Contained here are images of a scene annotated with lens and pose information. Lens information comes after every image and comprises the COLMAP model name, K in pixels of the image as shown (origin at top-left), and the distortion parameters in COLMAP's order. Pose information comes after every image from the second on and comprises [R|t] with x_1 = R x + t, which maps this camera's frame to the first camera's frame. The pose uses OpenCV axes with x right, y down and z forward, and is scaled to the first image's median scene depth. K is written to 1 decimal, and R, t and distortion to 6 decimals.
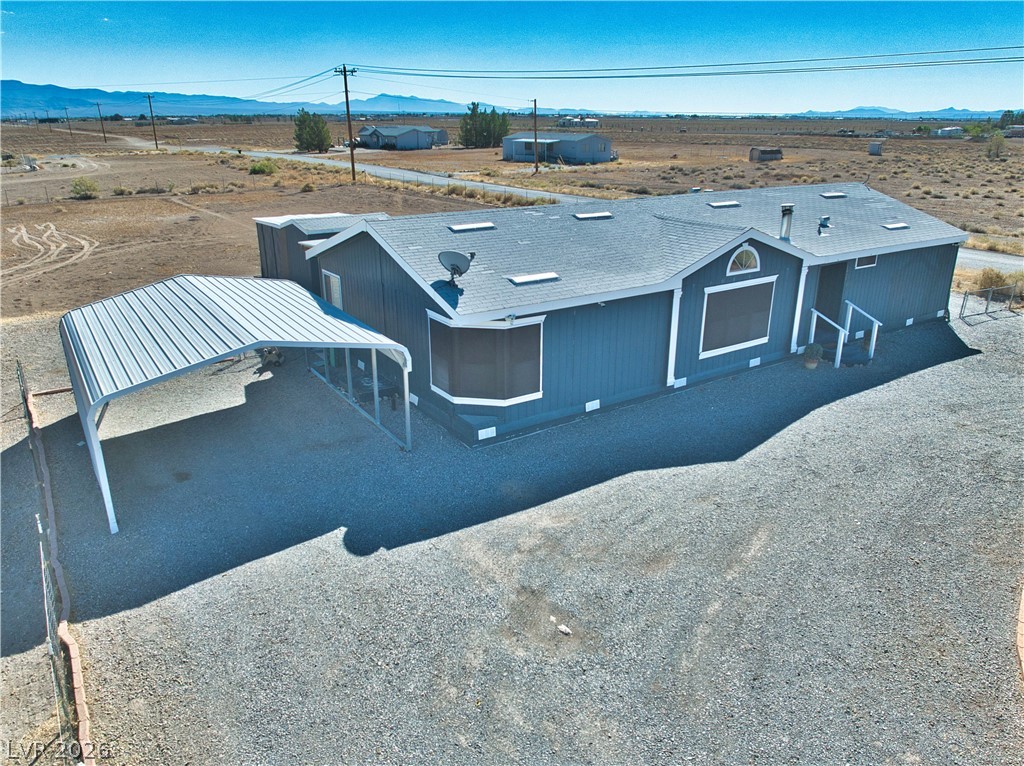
lens RADIAL K [[750.7, 0, 511.6], [0, 750.7, 396.3], [0, 0, 1]] dist [-0.032808, -0.007298]
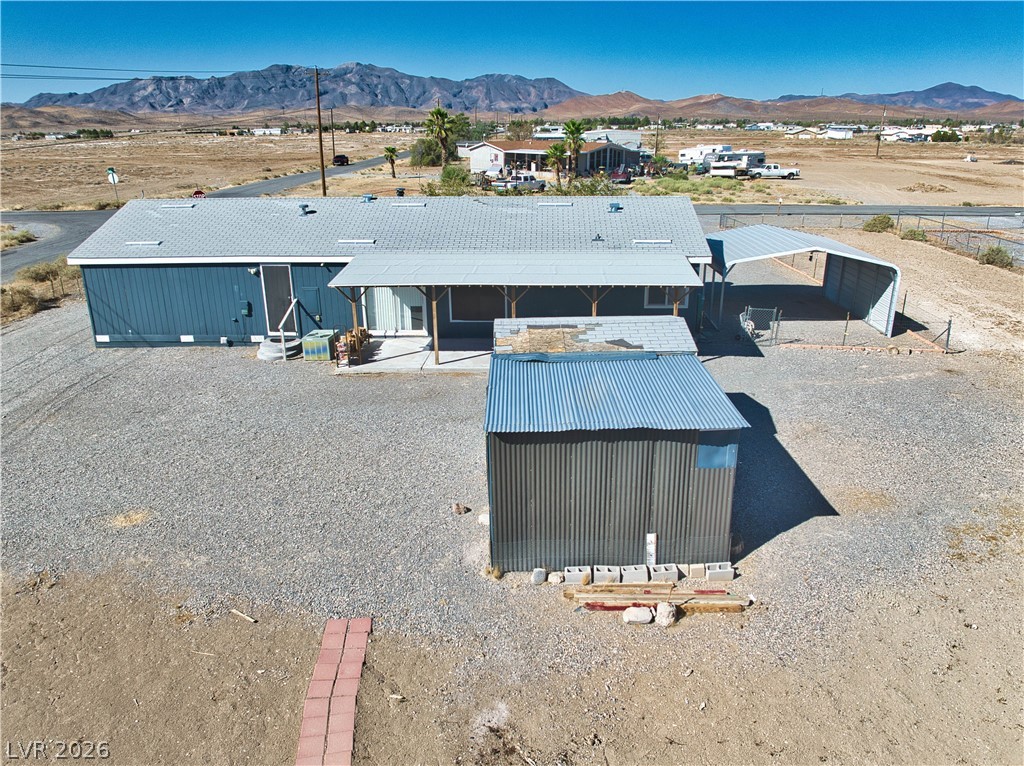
lens RADIAL K [[750.7, 0, 513.4], [0, 750.7, 388.2], [0, 0, 1]] dist [-0.032808, -0.007298]
pose [[-0.806562, -0.196149, 0.557659, -0.758166], [0.221547, 0.774294, 0.592778, -0.825727], [-0.548065, 0.601659, -0.581060, 2.109806]]
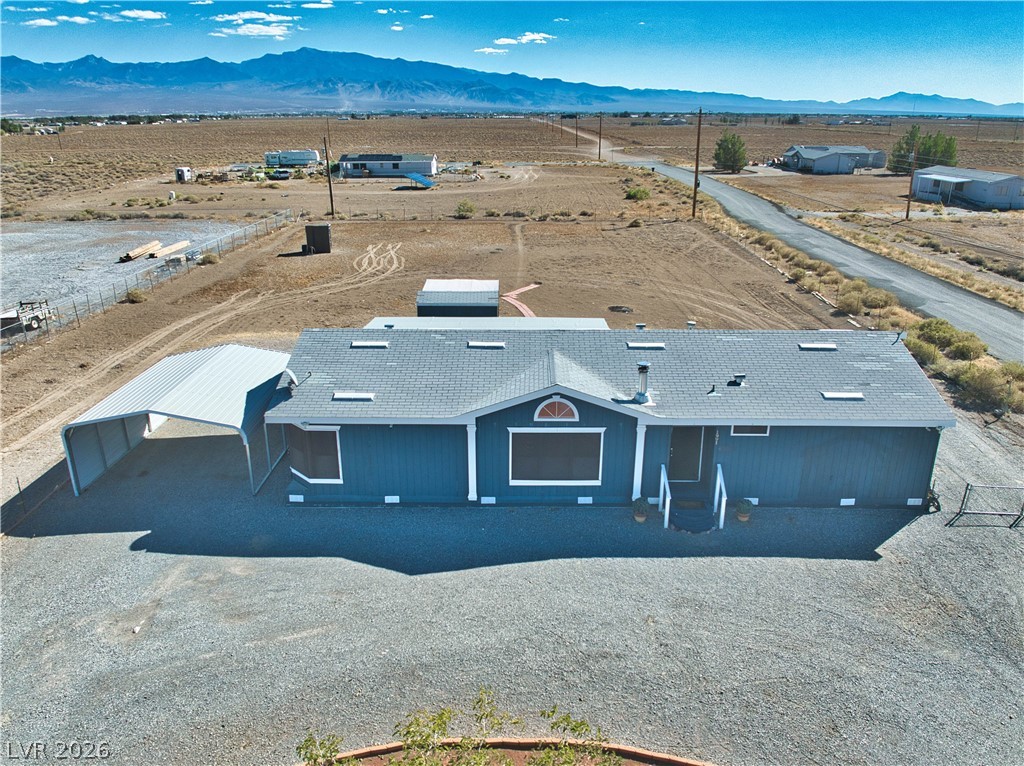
lens RADIAL K [[750.7, 0, 512.5], [0, 750.7, 387.4], [0, 0, 1]] dist [-0.032808, -0.007298]
pose [[0.818903, 0.196181, -0.539361, 0.852463], [-0.200837, 0.978301, 0.050909, -0.258332], [0.537645, 0.066634, 0.840534, 0.019096]]
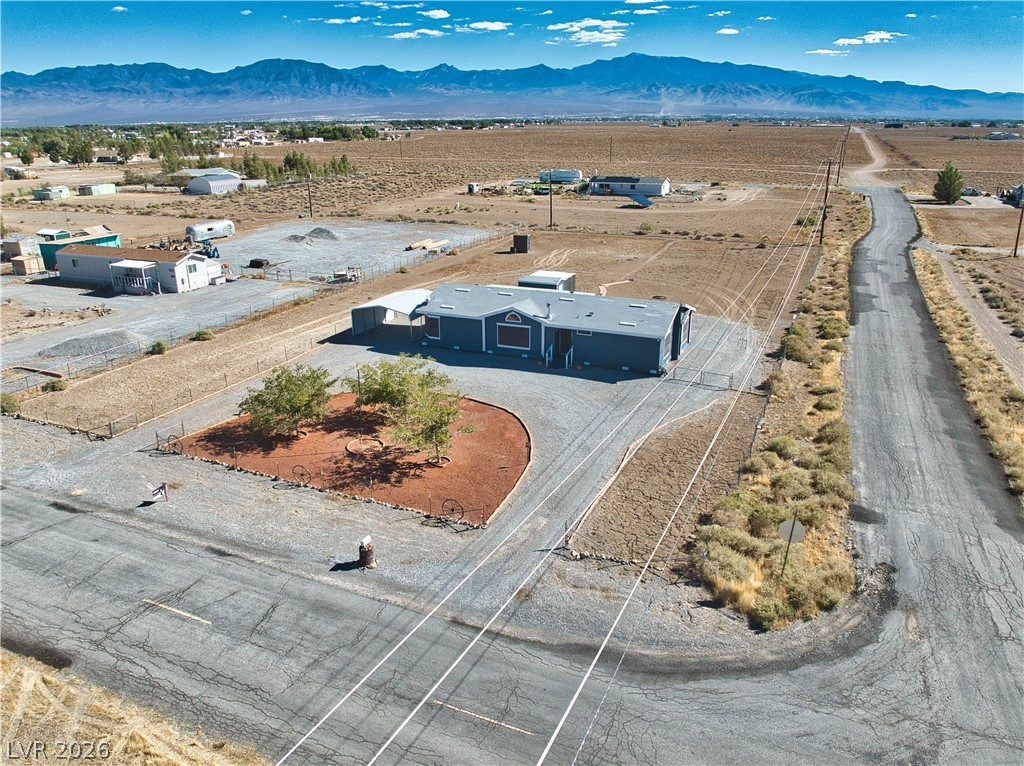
lens RADIAL K [[750.7, 0, 516.4], [0, 750.7, 379.1], [0, 0, 1]] dist [-0.032808, -0.007298]
pose [[0.538135, 0.273504, -0.797249, 2.711009], [-0.291704, 0.947868, 0.128278, -0.331946], [0.790772, 0.163529, 0.589863, -0.678114]]
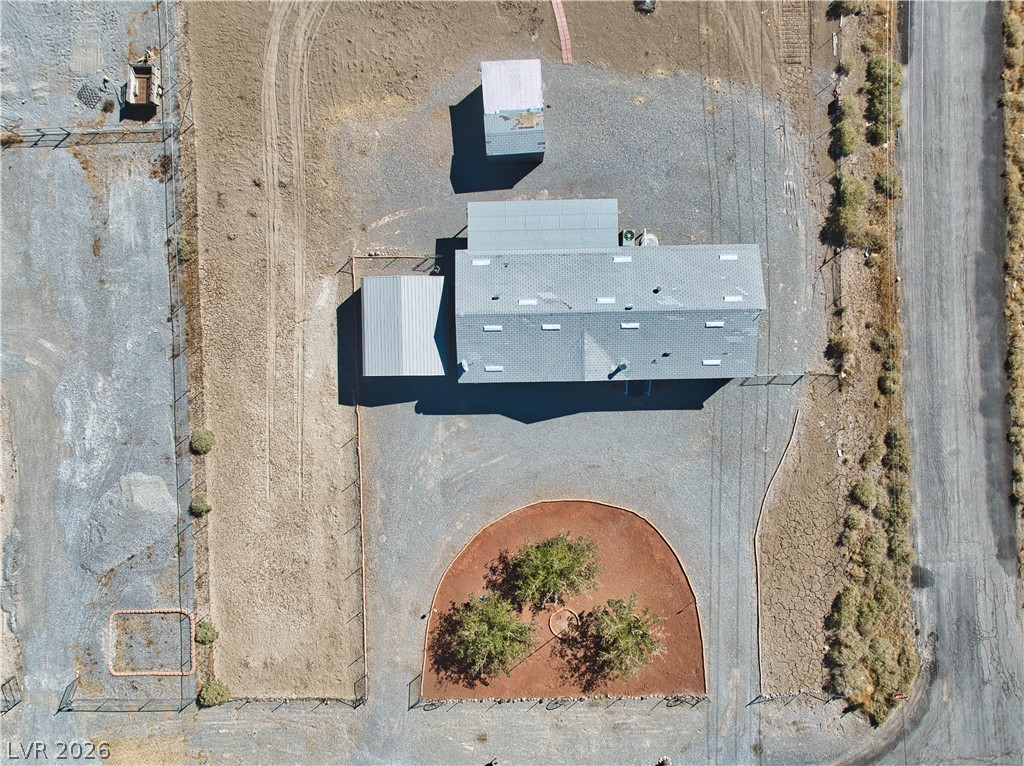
lens RADIAL K [[750.7, 0, 521.8], [0, 750.7, 381.0], [0, 0, 1]] dist [-0.032808, -0.007298]
pose [[0.841186, 0.540580, 0.013381, 0.095432], [-0.192337, 0.275981, 0.941722, -2.595144], [0.505383, -0.794738, 0.336125, 0.004714]]
